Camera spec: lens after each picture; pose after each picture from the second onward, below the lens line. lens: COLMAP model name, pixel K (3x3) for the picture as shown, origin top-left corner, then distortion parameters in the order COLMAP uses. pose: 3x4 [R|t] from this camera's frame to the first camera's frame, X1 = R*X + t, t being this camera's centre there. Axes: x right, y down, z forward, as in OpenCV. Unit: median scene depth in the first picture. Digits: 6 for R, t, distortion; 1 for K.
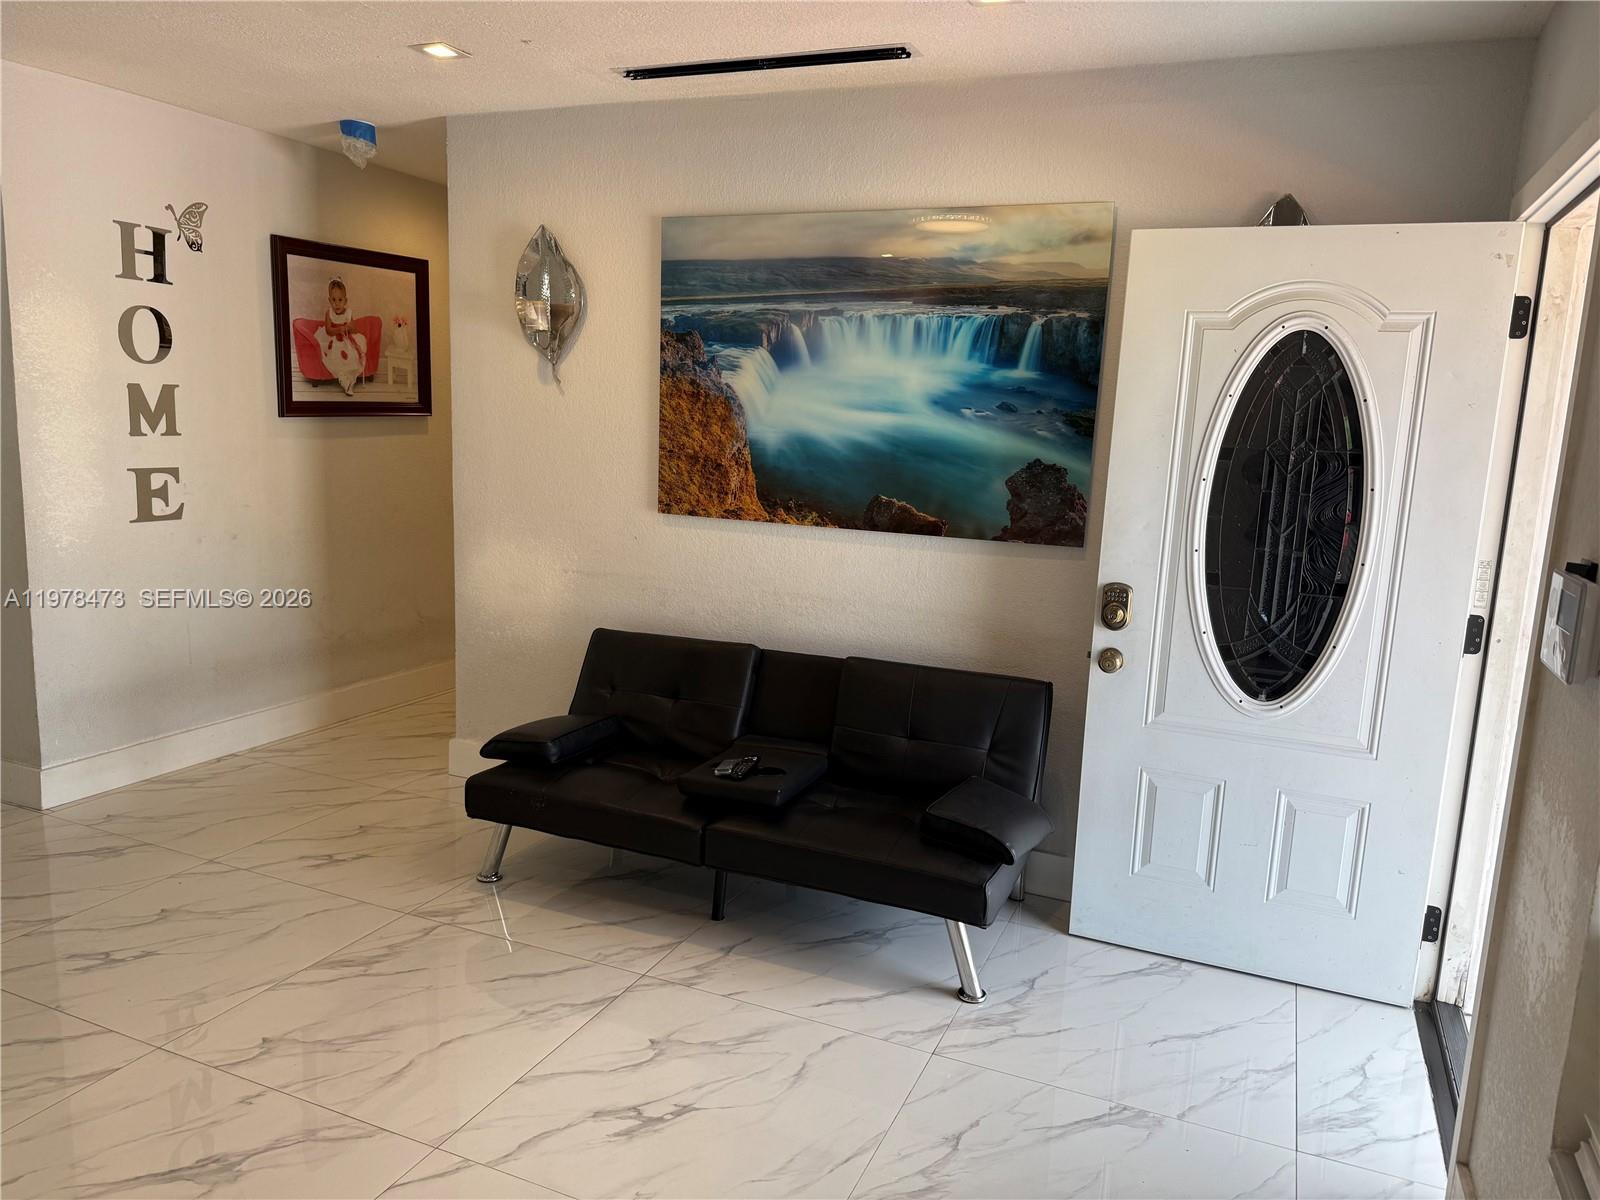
lens RADIAL K [[1118.9, 0, 800.0], [0, 1118.9, 600.0], [0, 0, 1]] dist [0.105120, -0.156234]
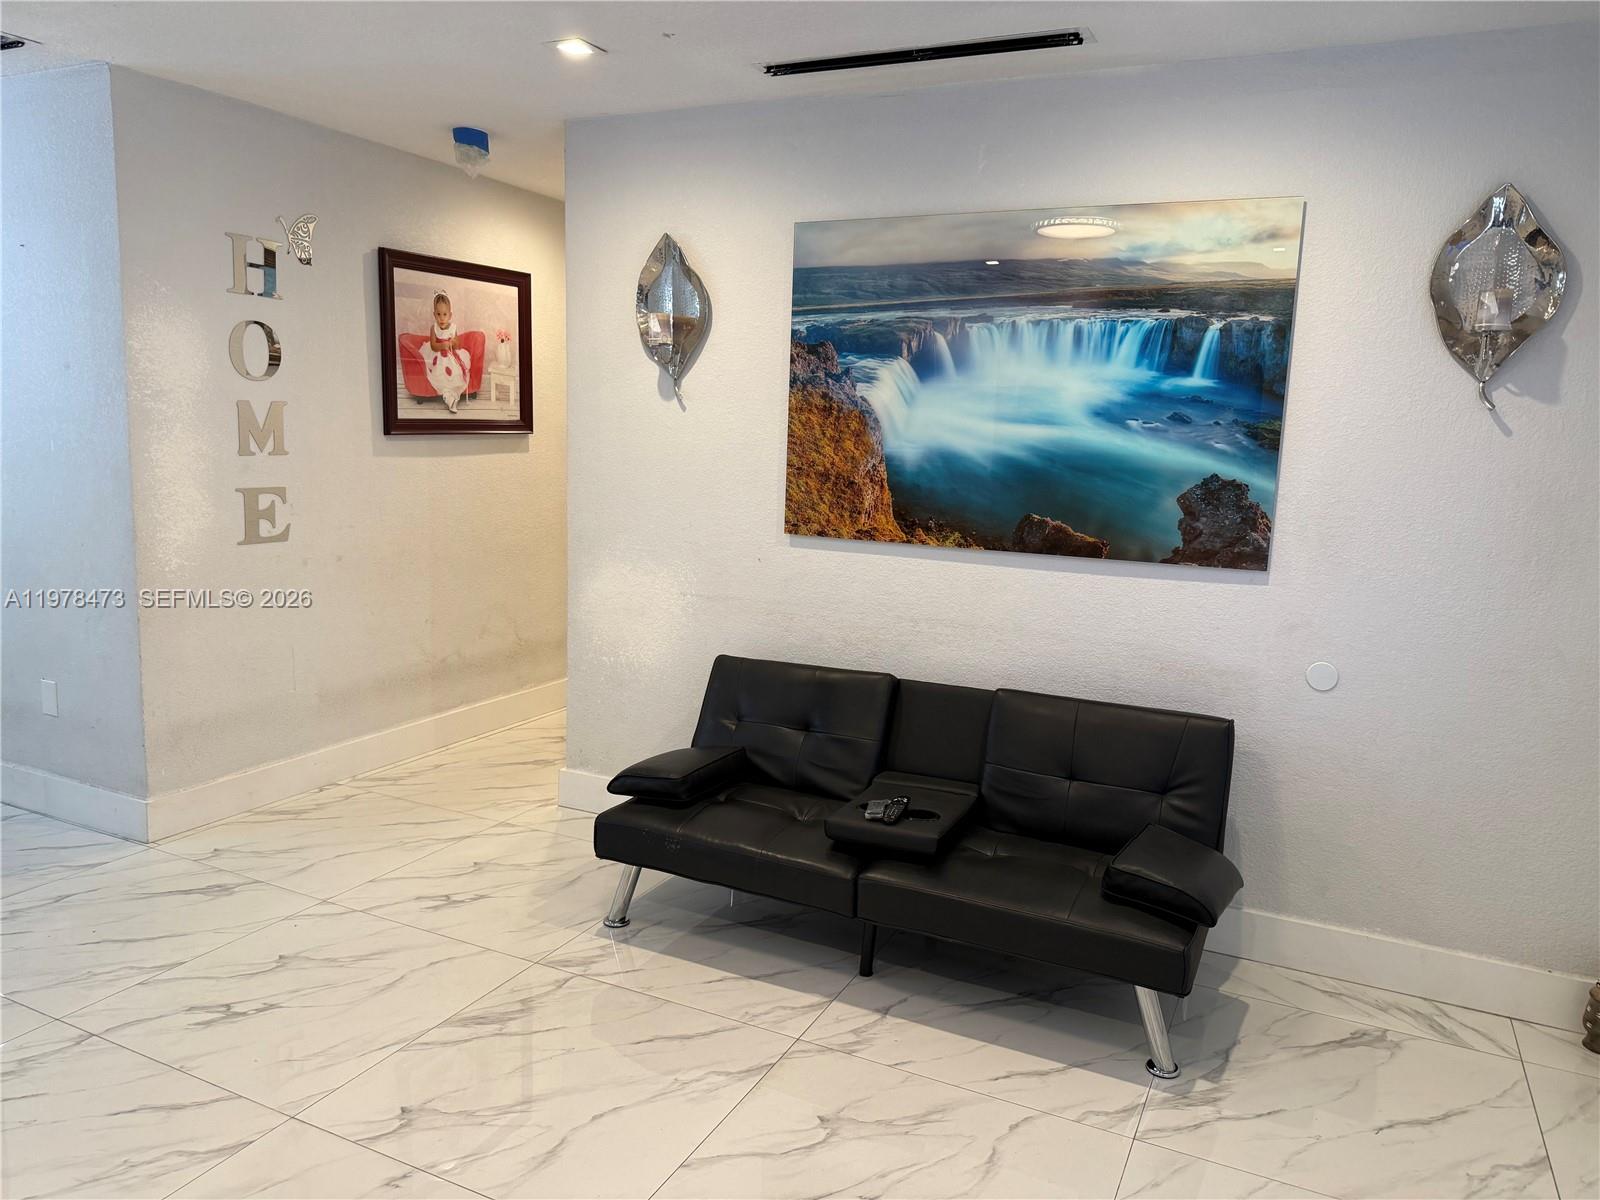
lens RADIAL K [[1117.5, 0, 807.9], [0, 1117.5, 596.7], [0, 0, 1]] dist [0.126687, -0.230028]
pose [[0.999275, 0.000342, -0.038070, -0.079033], [-0.000970, 0.999863, -0.016496, -0.009656], [0.038059, 0.016521, 0.999139, 0.063659]]
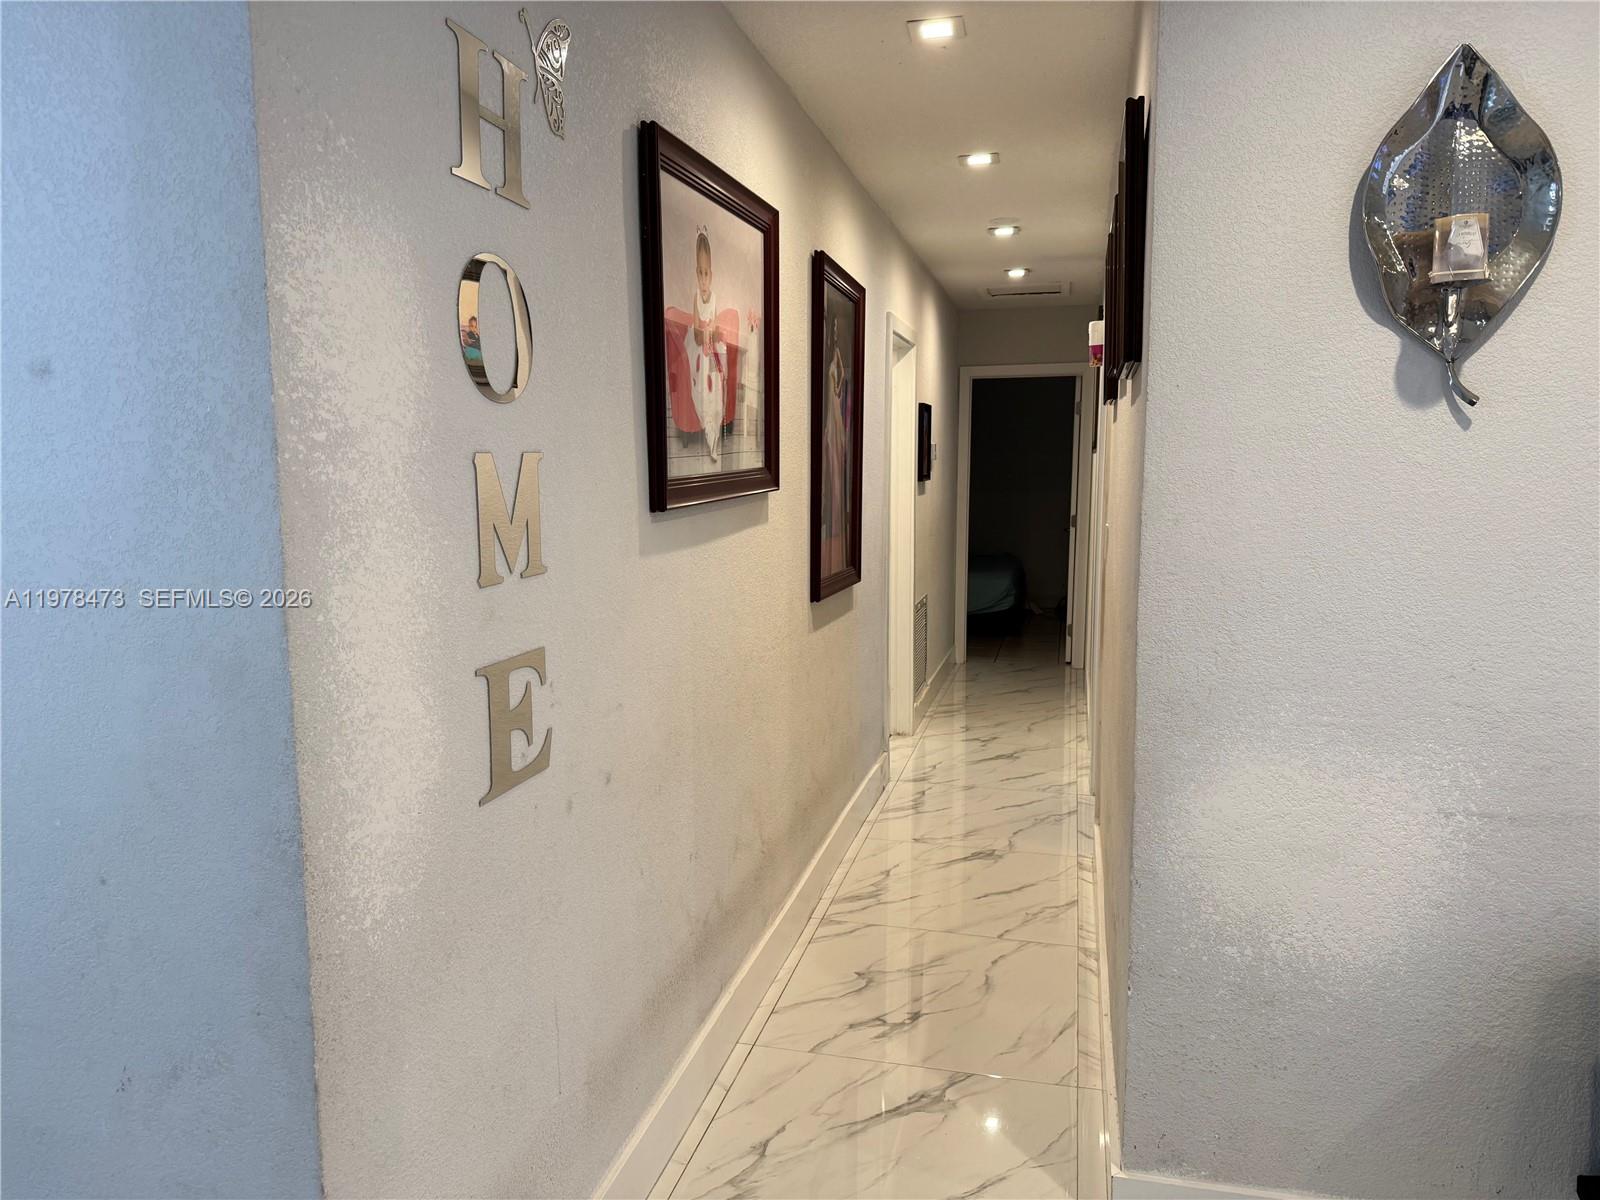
lens RADIAL K [[1118.9, 0, 800.0], [0, 1118.9, 600.0], [0, 0, 1]] dist [0.105120, -0.156234]
pose [[0.983855, -0.069568, 0.164895, -0.634403], [0.075751, 0.996629, -0.031498, -0.138779], [-0.162148, 0.043480, 0.985808, 0.697545]]
